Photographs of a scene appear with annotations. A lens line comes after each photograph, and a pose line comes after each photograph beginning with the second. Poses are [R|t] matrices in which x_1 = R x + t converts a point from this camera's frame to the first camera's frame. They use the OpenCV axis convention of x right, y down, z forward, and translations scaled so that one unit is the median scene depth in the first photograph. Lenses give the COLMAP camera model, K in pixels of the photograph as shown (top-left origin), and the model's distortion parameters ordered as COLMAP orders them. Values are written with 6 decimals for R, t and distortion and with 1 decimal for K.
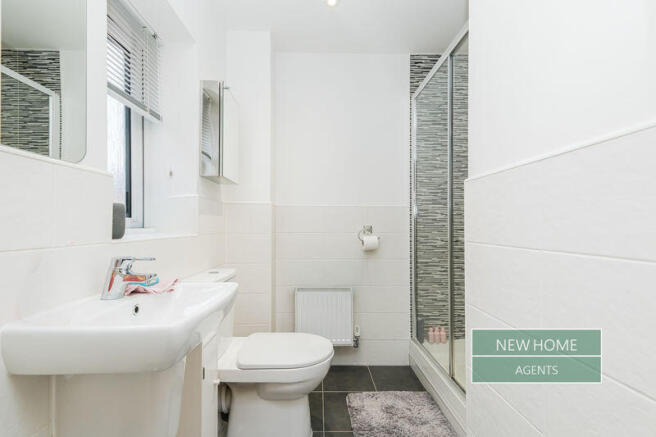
lens RADIAL K [[282.1, 0, 327.2], [0, 282.1, 221.1], [0, 0, 1]] dist [0.009738, -0.000111]
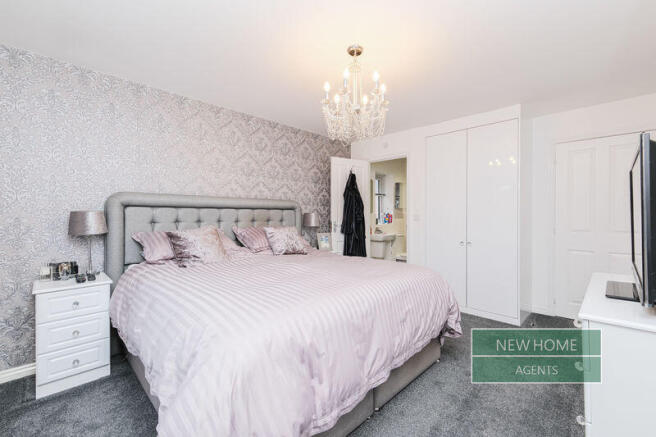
lens RADIAL K [[282.1, 0, 324.1], [0, 282.1, 217.3], [0, 0, 1]] dist [0.009738, -0.000111]
pose [[0.676378, -0.002122, -0.736552, 2.075341], [0.004140, 0.999991, 0.000921, -0.070958], [0.736543, -0.003672, 0.676380, -2.752235]]
